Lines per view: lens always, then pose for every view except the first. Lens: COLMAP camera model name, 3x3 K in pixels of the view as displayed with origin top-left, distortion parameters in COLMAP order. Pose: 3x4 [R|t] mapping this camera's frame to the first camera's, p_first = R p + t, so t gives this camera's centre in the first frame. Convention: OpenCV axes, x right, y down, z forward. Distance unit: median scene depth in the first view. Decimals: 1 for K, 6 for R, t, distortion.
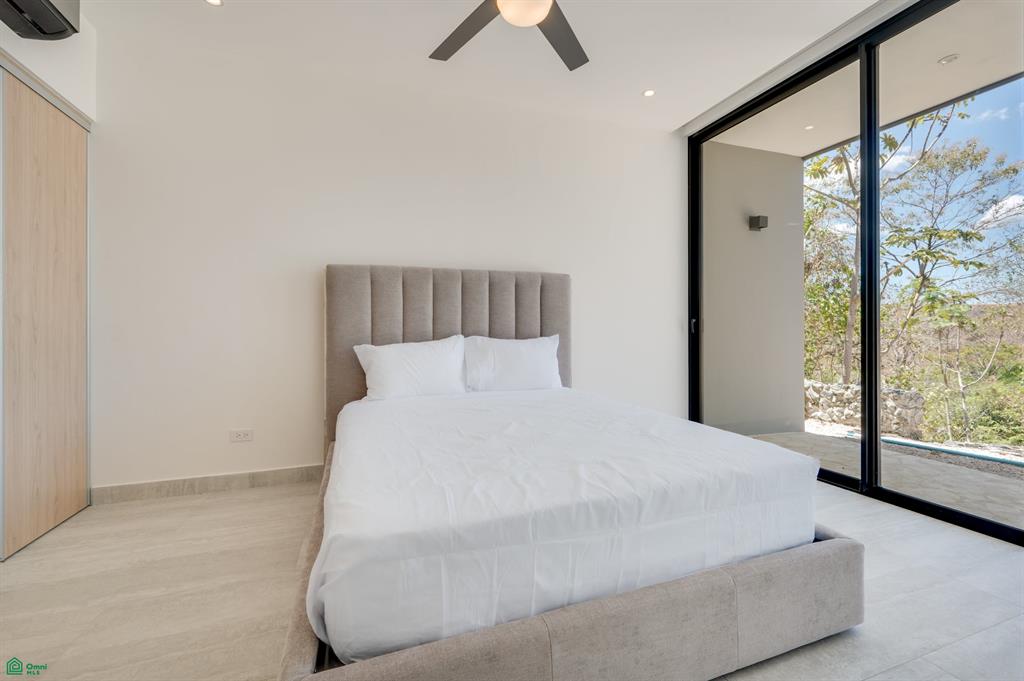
lens RADIAL K [[444.1, 0, 526.2], [0, 444.1, 322.3], [0, 0, 1]] dist [-0.000858, 0.000428]
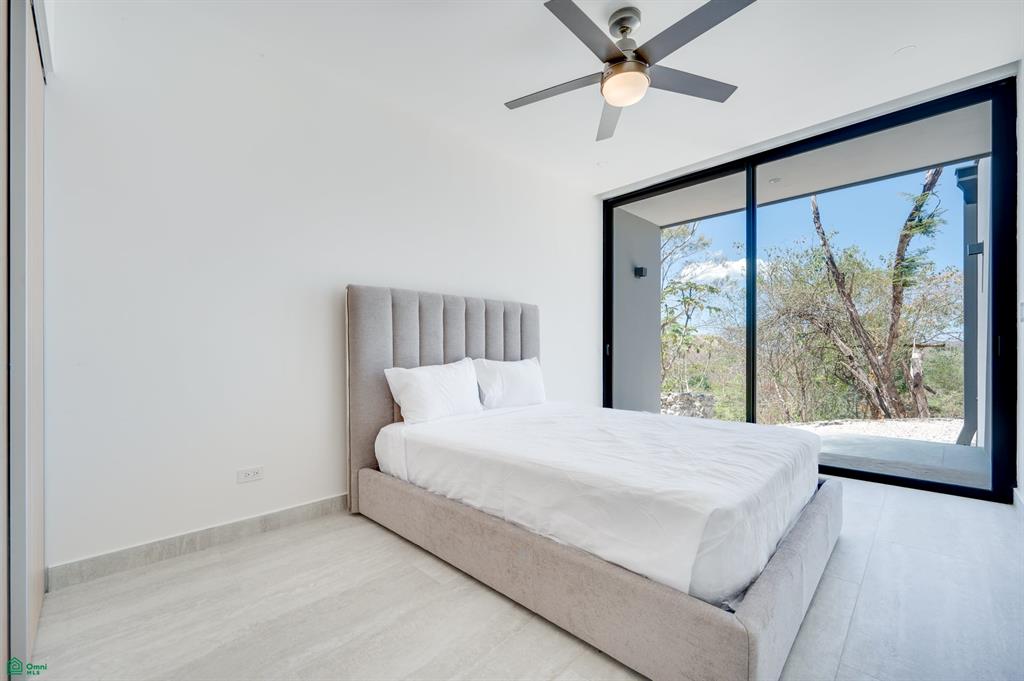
lens RADIAL K [[410.6, 0, 512.8], [0, 410.6, 346.0], [0, 0, 1]] dist [0.004707, 0.000030]
pose [[0.912821, 0.004708, 0.408333, -0.459474], [-0.003563, 0.999987, -0.003565, 0.003417], [-0.408345, 0.001800, 0.912826, 0.047580]]
